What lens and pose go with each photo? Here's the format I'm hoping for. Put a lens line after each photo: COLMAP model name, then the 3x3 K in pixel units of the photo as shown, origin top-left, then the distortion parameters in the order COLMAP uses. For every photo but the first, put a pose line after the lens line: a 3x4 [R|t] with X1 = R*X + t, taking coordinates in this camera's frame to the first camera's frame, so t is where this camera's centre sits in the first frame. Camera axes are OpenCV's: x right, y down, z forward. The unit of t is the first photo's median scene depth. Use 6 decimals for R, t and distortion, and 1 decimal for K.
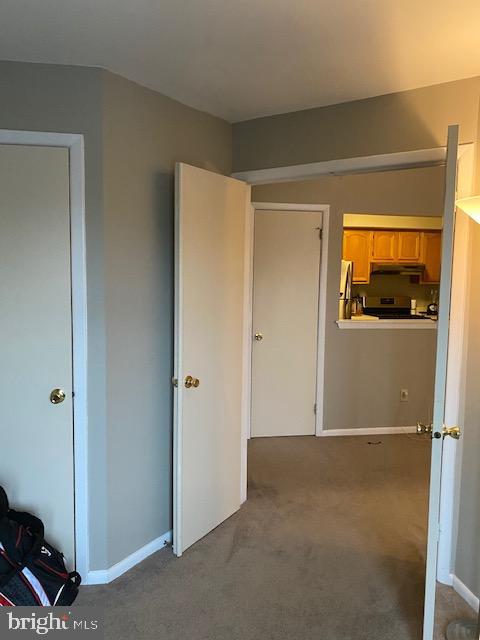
lens RADIAL K [[482.3, 0, 240.0], [0, 482.3, 320.0], [0, 0, 1]] dist [0.007191, 0.001095]
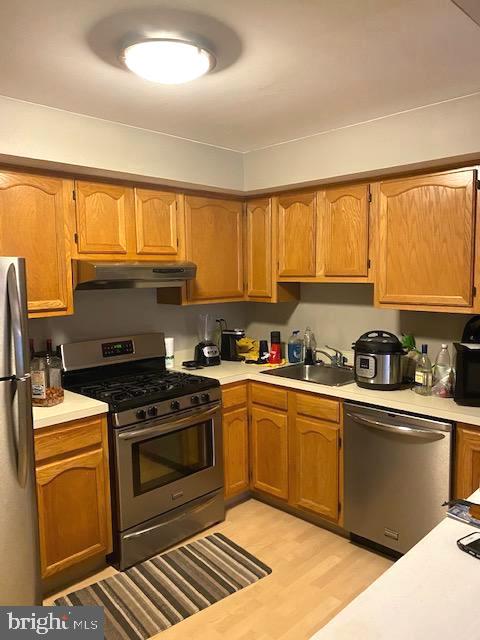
lens RADIAL K [[482.3, 0, 240.0], [0, 482.3, 320.0], [0, 0, 1]] dist [0.007191, 0.001095]
pose [[0.812284, -0.080191, 0.577724, 0.148557], [0.090771, 0.995815, 0.010600, -0.062143], [-0.576156, 0.043830, 0.816164, 0.595967]]
